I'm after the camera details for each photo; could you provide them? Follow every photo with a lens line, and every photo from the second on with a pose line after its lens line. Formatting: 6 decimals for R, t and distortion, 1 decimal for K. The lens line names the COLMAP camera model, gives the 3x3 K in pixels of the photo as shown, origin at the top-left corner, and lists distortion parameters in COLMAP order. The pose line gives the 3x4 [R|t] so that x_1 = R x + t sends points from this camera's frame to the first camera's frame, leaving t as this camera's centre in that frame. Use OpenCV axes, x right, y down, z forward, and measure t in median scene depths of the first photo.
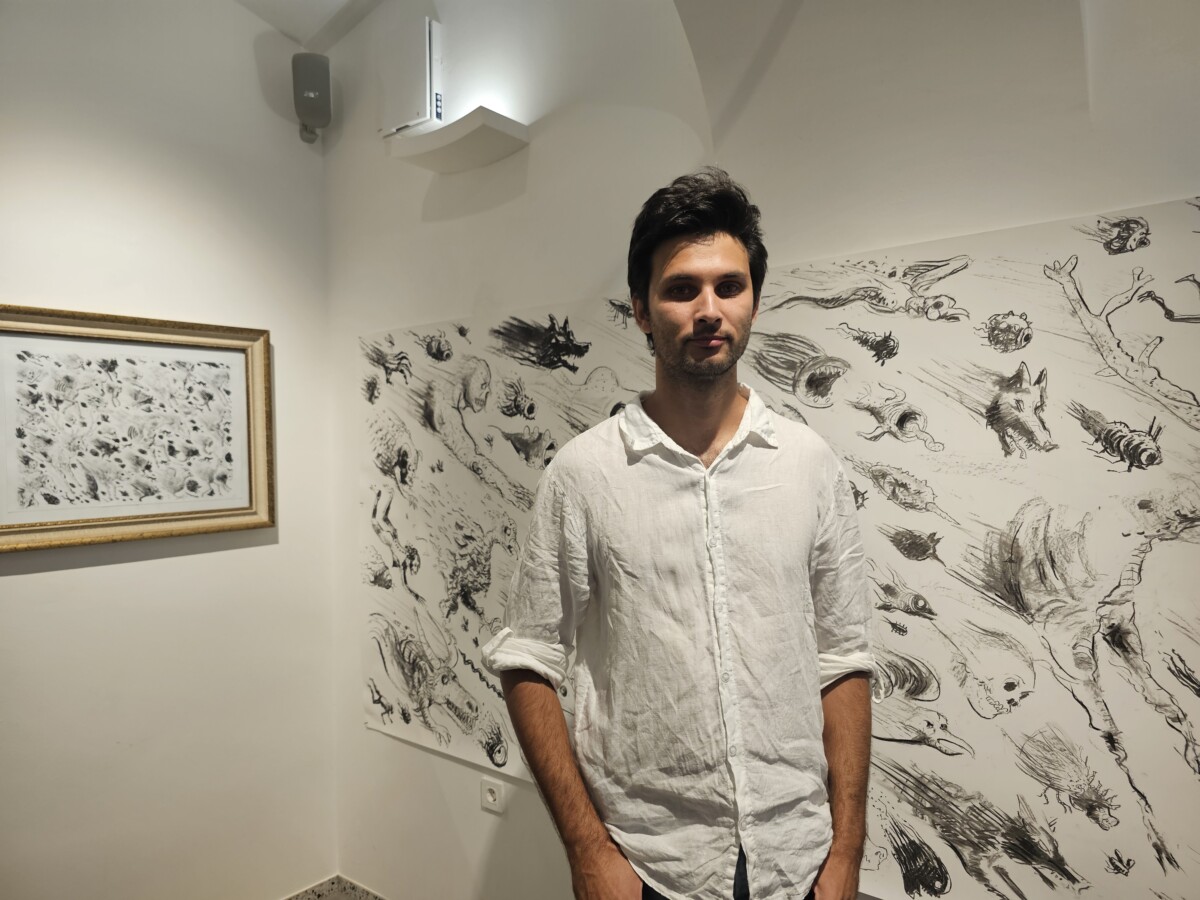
lens RADIAL K [[819.7, 0, 605.7], [0, 819.7, 455.9], [0, 0, 1]] dist [0.075615, -0.082663]
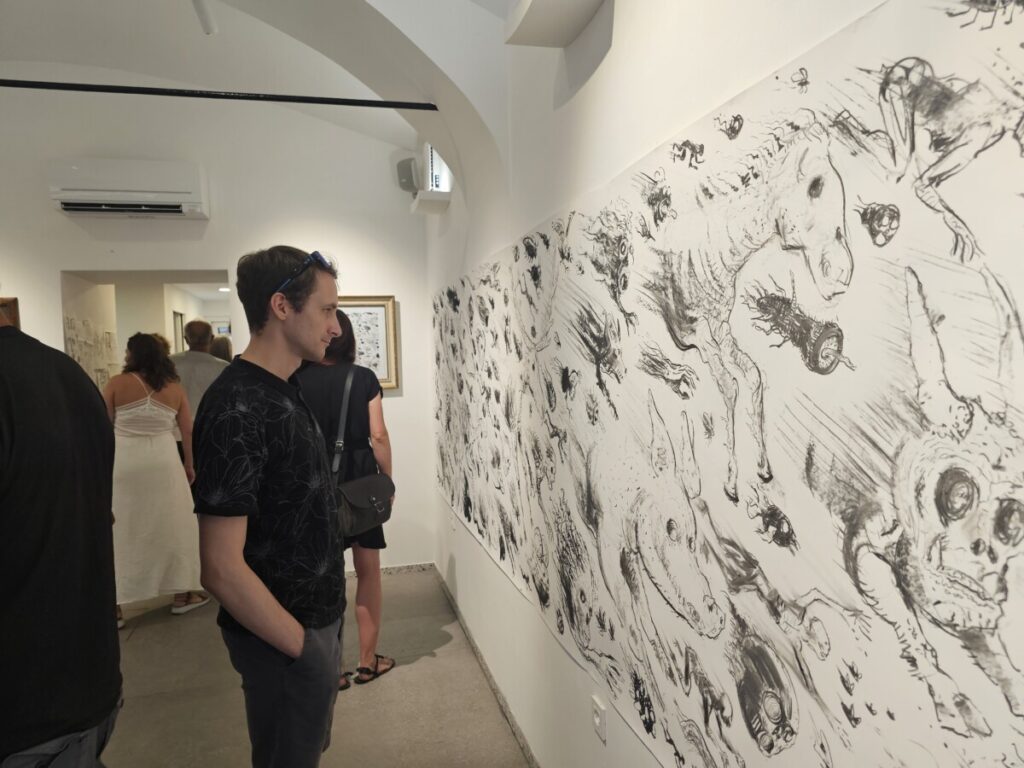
lens RADIAL K [[699.5, 0, 516.9], [0, 699.5, 389.1], [0, 0, 1]] dist [0.075615, -0.082663]
pose [[0.792160, 0.024963, -0.609802, 1.017197], [0.004630, 0.998889, 0.046906, 0.005080], [0.610295, -0.039980, 0.791164, -0.254786]]
